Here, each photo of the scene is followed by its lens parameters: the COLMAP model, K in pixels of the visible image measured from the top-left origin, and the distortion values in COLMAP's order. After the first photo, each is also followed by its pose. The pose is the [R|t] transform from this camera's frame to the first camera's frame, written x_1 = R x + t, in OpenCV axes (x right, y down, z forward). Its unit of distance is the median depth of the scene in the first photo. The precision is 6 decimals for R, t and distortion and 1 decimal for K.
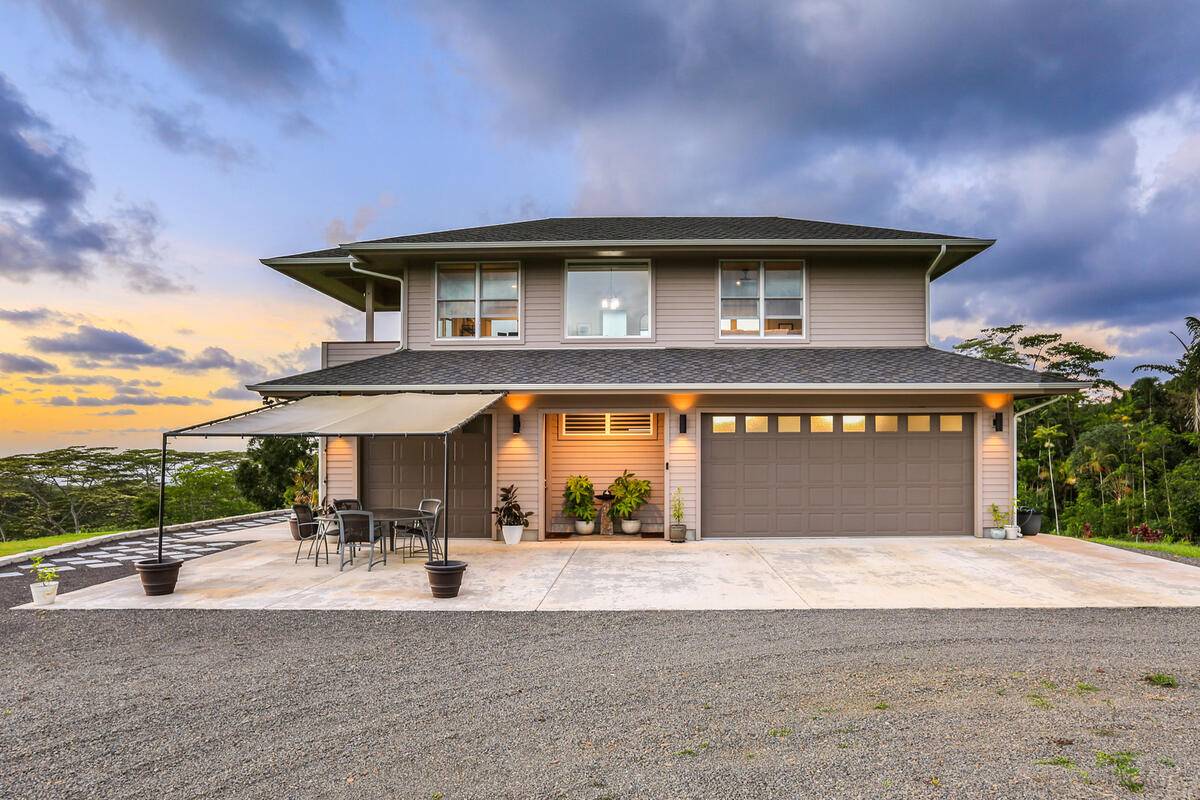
lens RADIAL K [[685.0, 0, 613.3], [0, 685.0, 439.4], [0, 0, 1]] dist [0.001842, -0.000346]
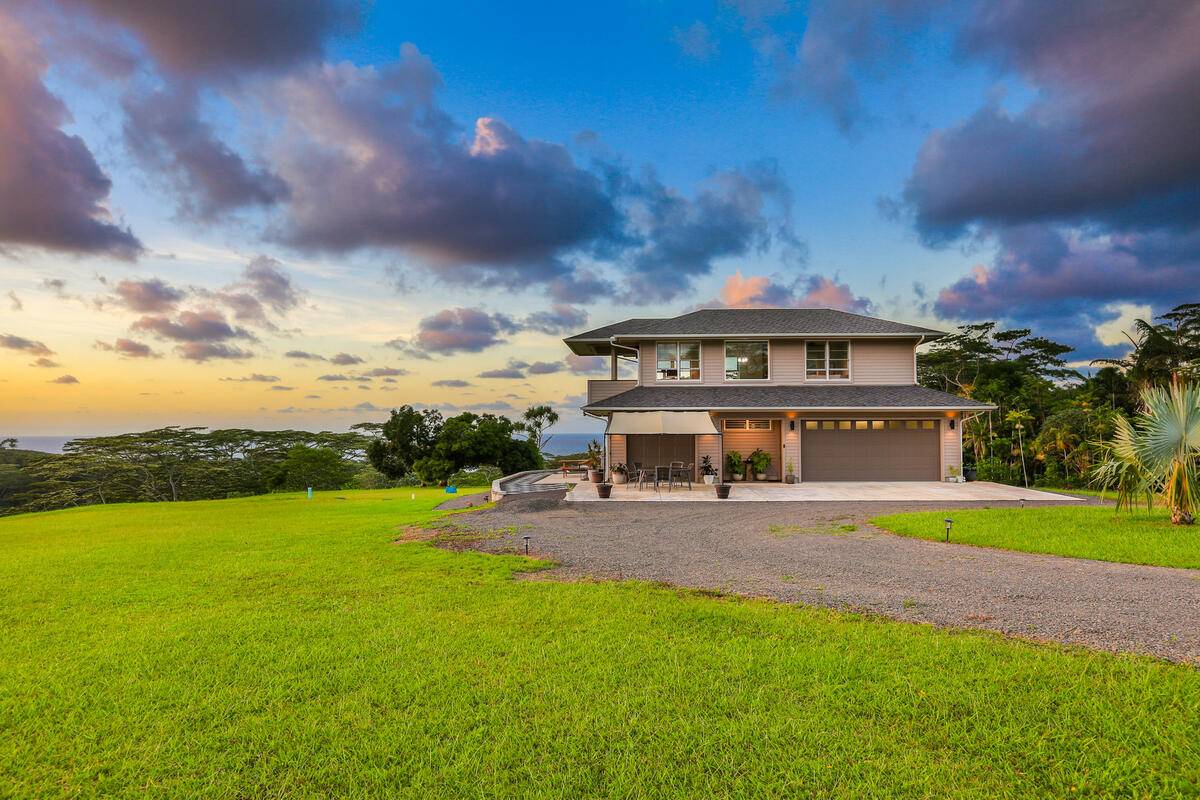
lens RADIAL K [[594.9, 0, 595.2], [0, 594.9, 406.6], [0, 0, 1]] dist [-0.001622, 0.000415]
pose [[0.998215, -0.002559, -0.059672, -0.341030], [0.001176, 0.999730, -0.023210, -0.034374], [0.059715, 0.023098, 0.997948, -0.722839]]
